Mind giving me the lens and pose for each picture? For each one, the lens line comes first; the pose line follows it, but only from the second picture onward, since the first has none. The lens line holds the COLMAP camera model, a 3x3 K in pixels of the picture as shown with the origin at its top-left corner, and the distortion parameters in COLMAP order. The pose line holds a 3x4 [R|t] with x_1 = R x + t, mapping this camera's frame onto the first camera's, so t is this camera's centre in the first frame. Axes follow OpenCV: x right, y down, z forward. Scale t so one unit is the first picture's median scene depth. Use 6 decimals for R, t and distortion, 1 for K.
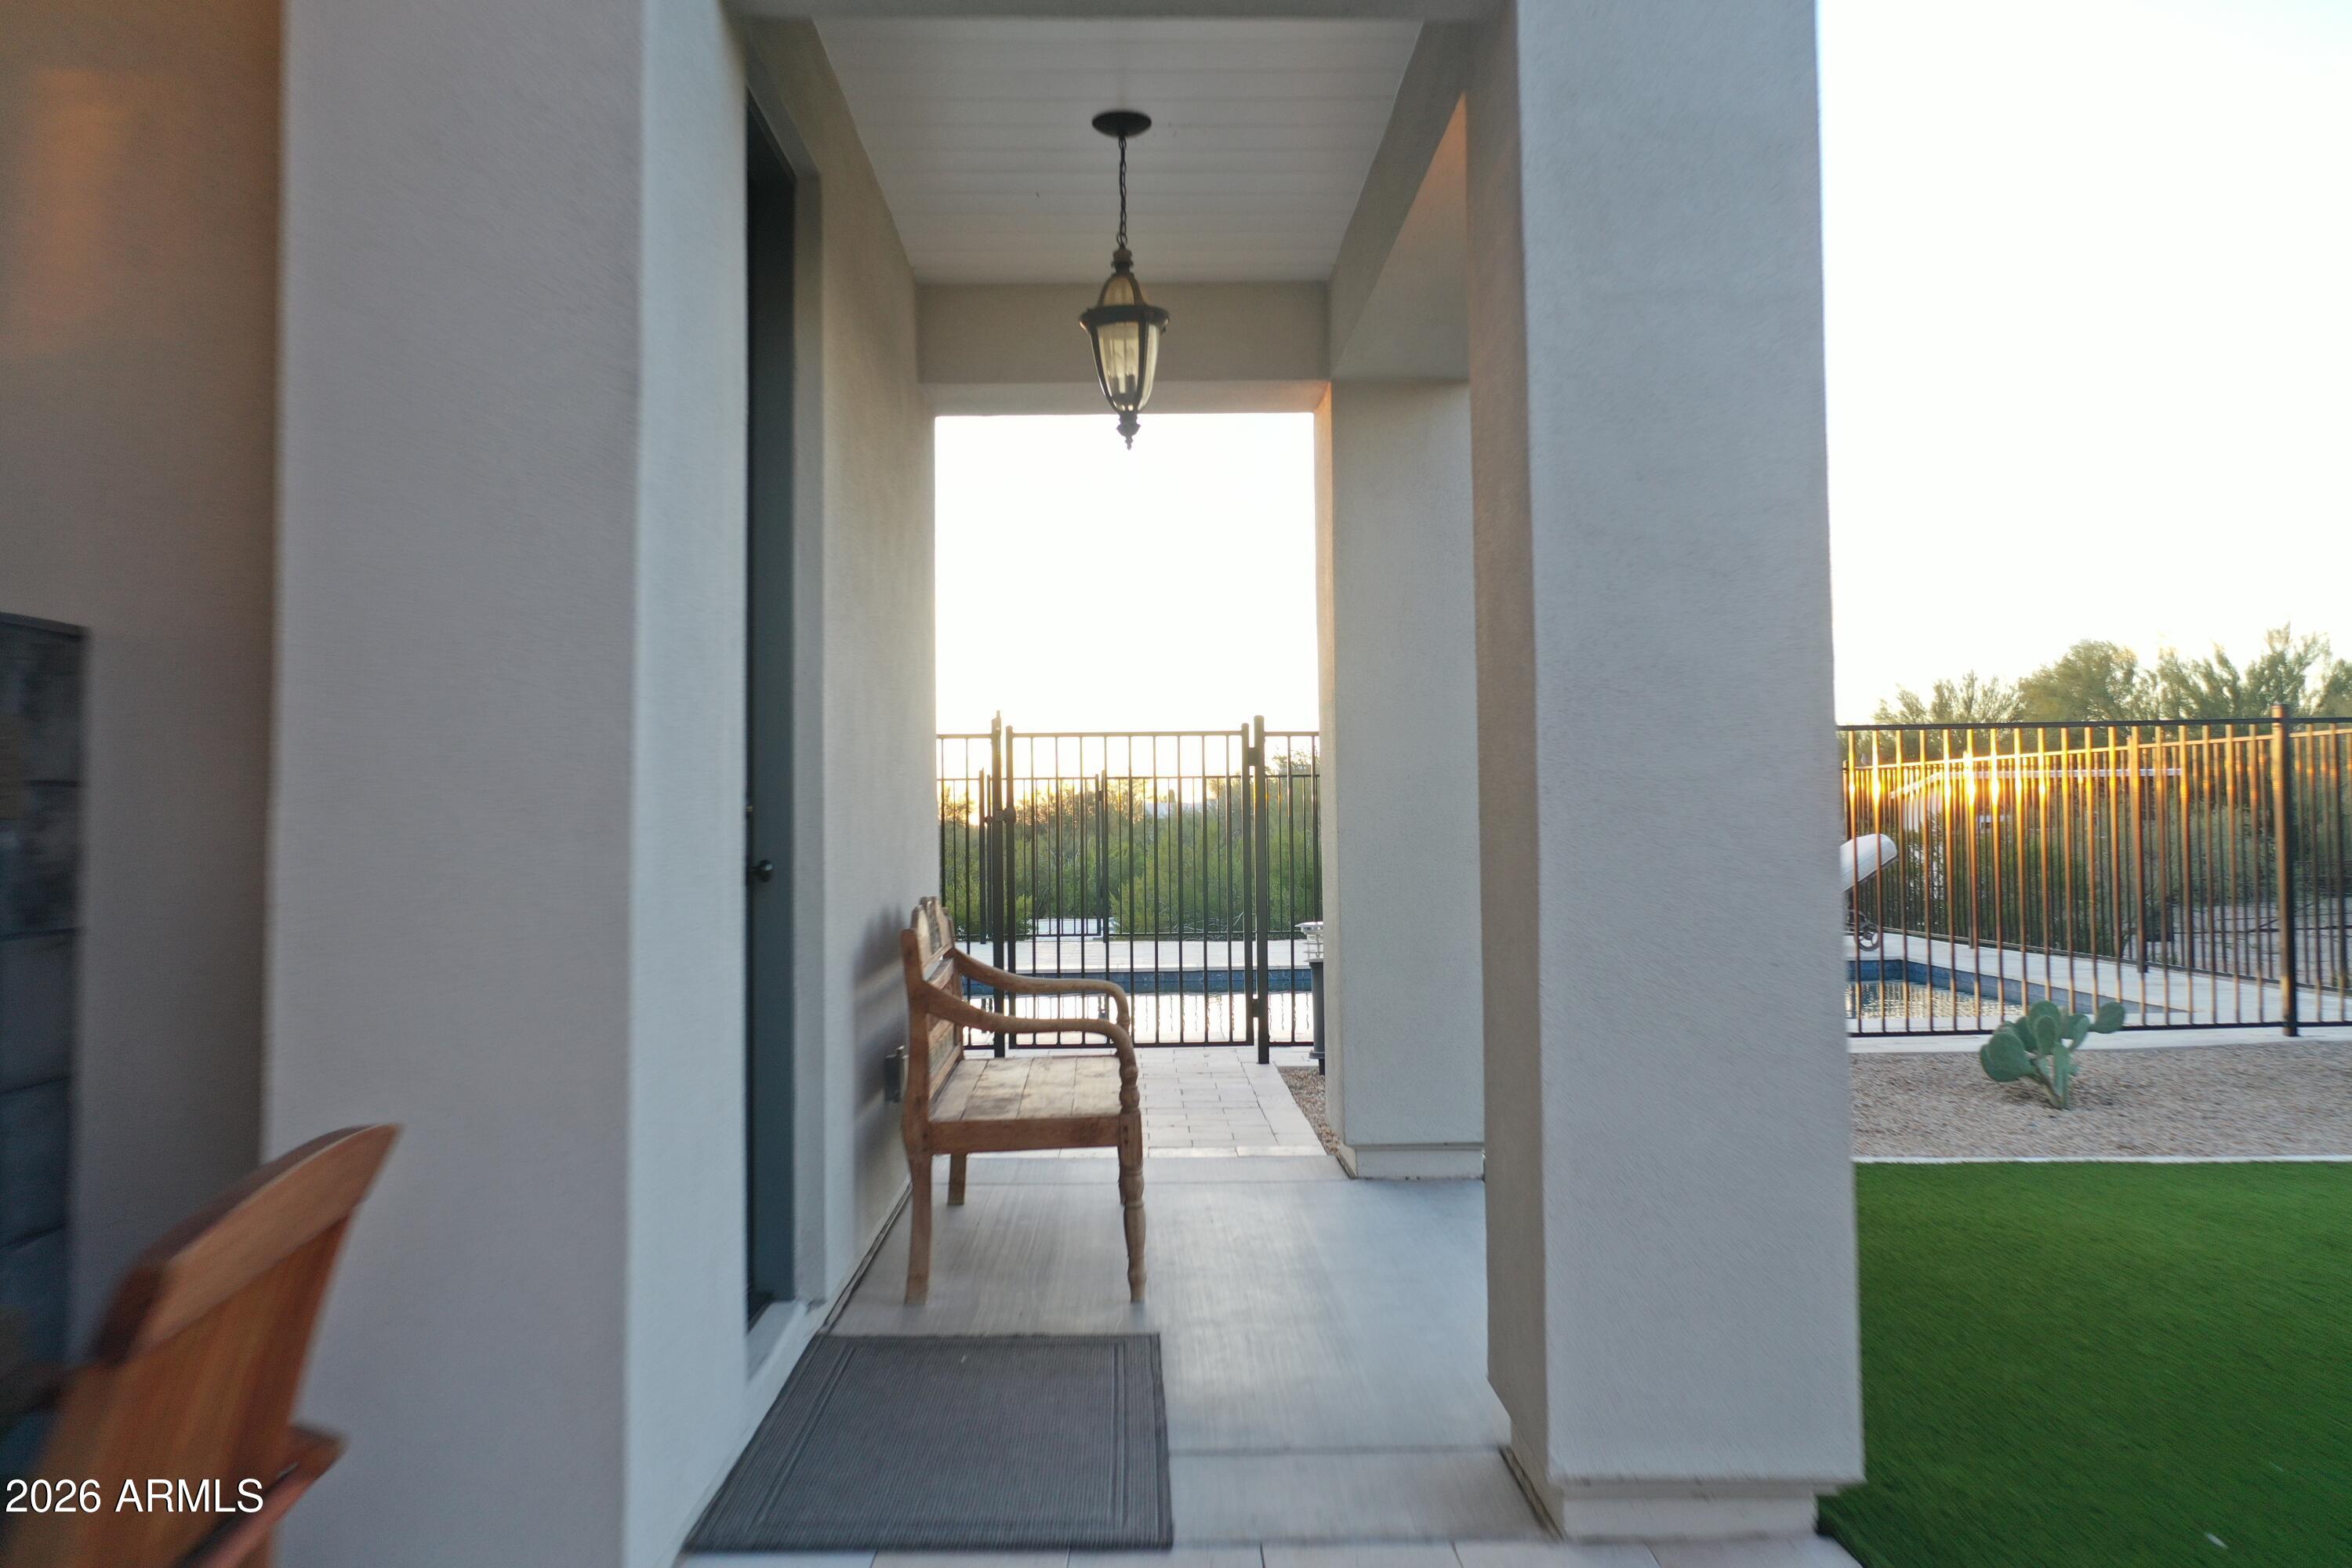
lens RADIAL K [[1896.8, 0, 1186.9], [0, 1896.8, 753.9], [0, 0, 1]] dist [0.040403, 0.000594]
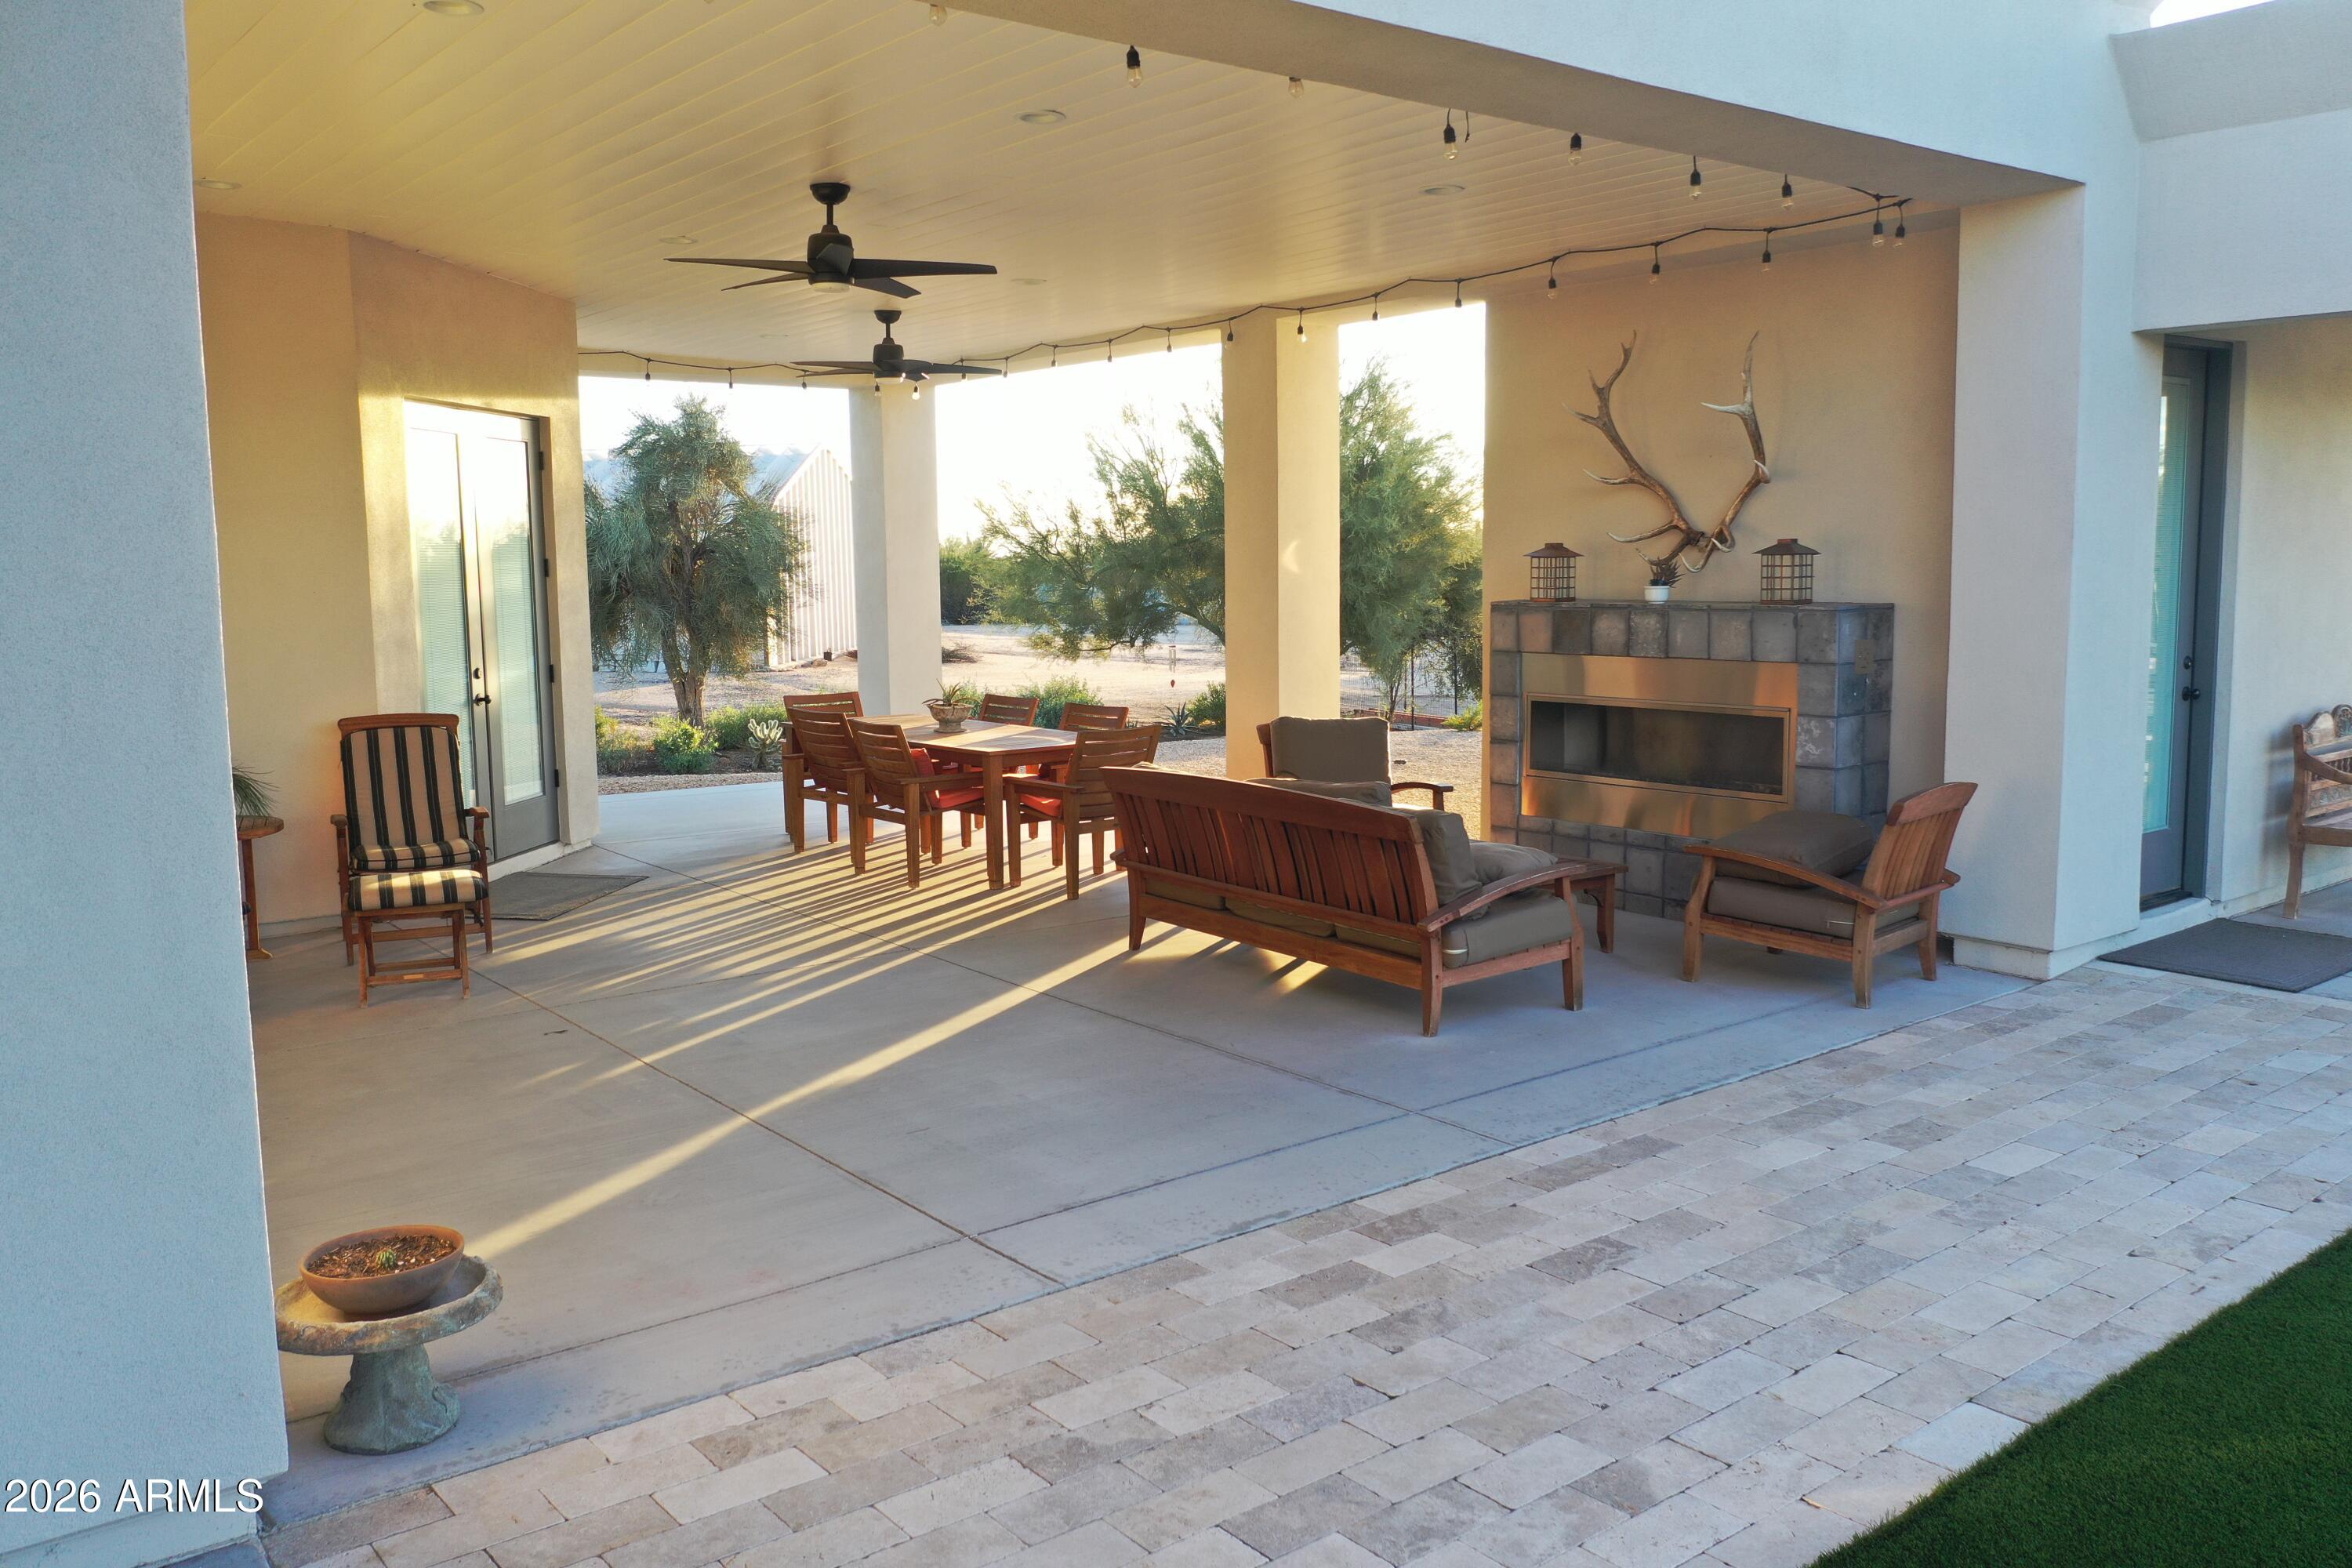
lens RADIAL K [[1854.3, 0, 1176.0], [0, 1854.3, 784.0], [0, 0, 1]] dist [-0.009810, -0.000818]
pose [[0.621591, 0.086910, -0.778506, 0.436689], [0.036786, 0.989491, 0.139835, -0.106670], [0.782478, -0.115558, 0.611862, -0.728549]]
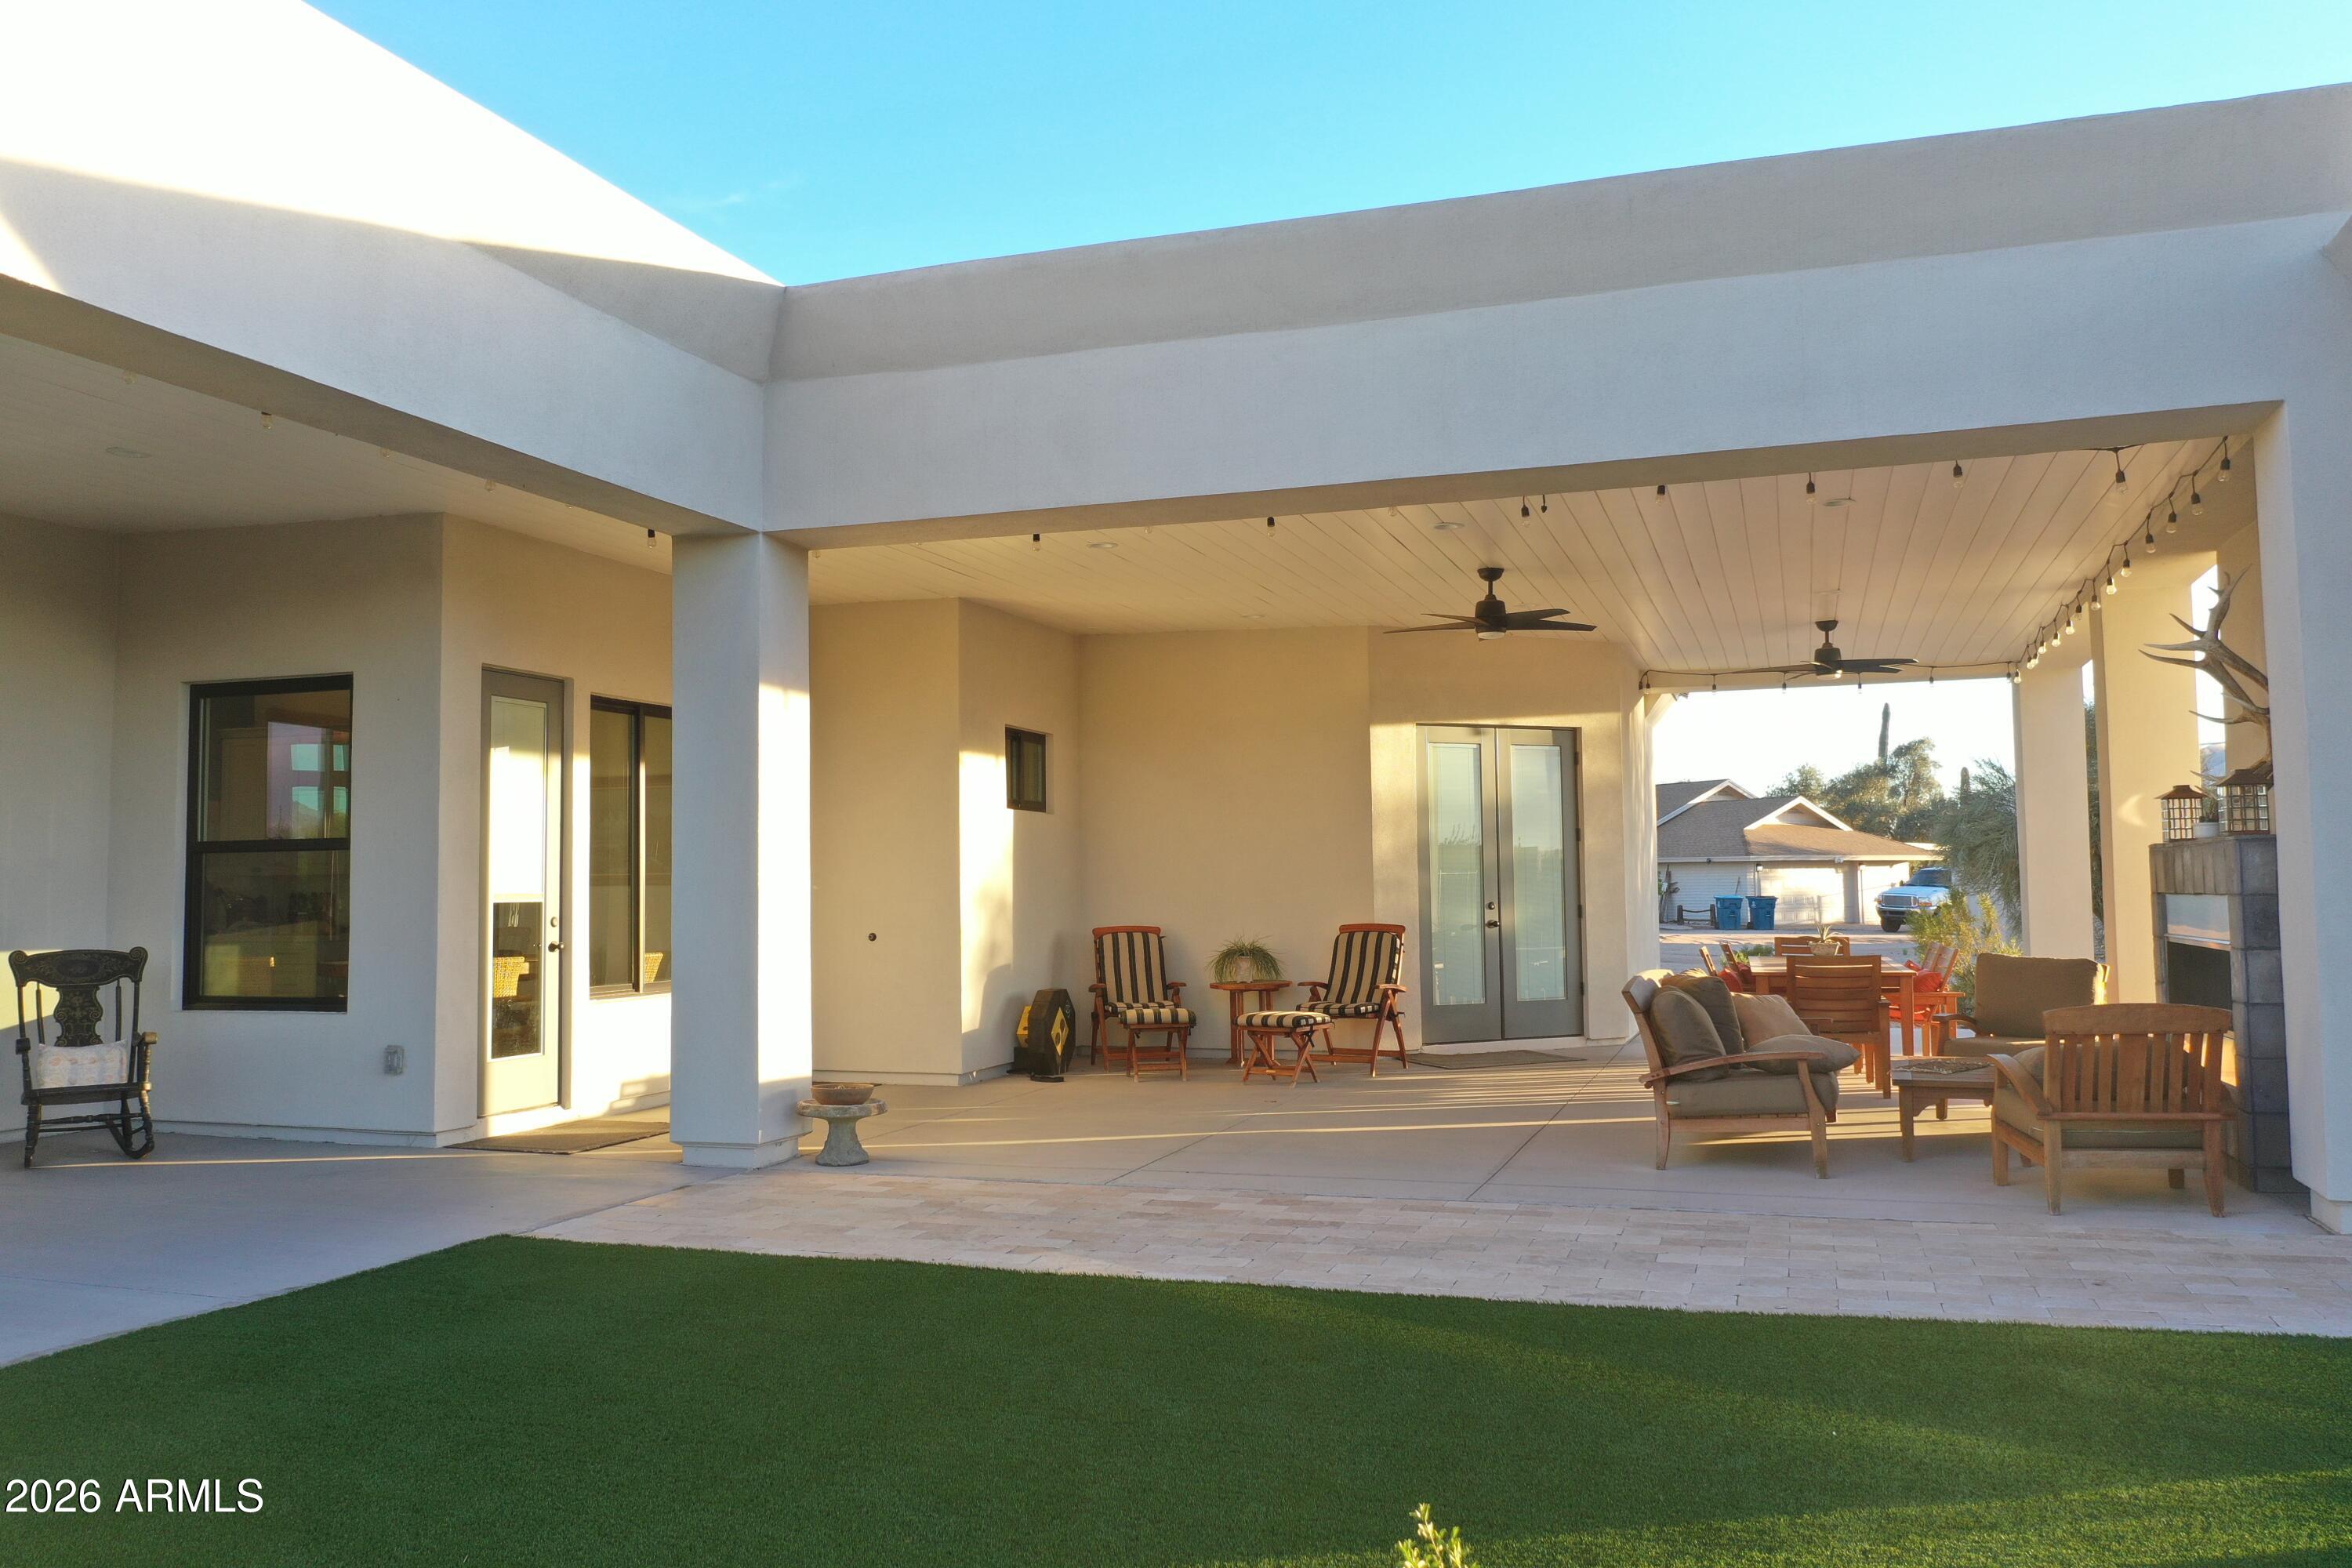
lens RADIAL K [[1915.7, 0, 1176.0], [0, 1915.7, 784.0], [0, 0, 1]] dist [0.004988, 0.001208]
pose [[-0.327398, -0.052427, -0.943431, 1.179411], [0.040467, 0.996765, -0.069435, -0.005683], [0.944020, -0.060911, -0.324217, 0.165085]]
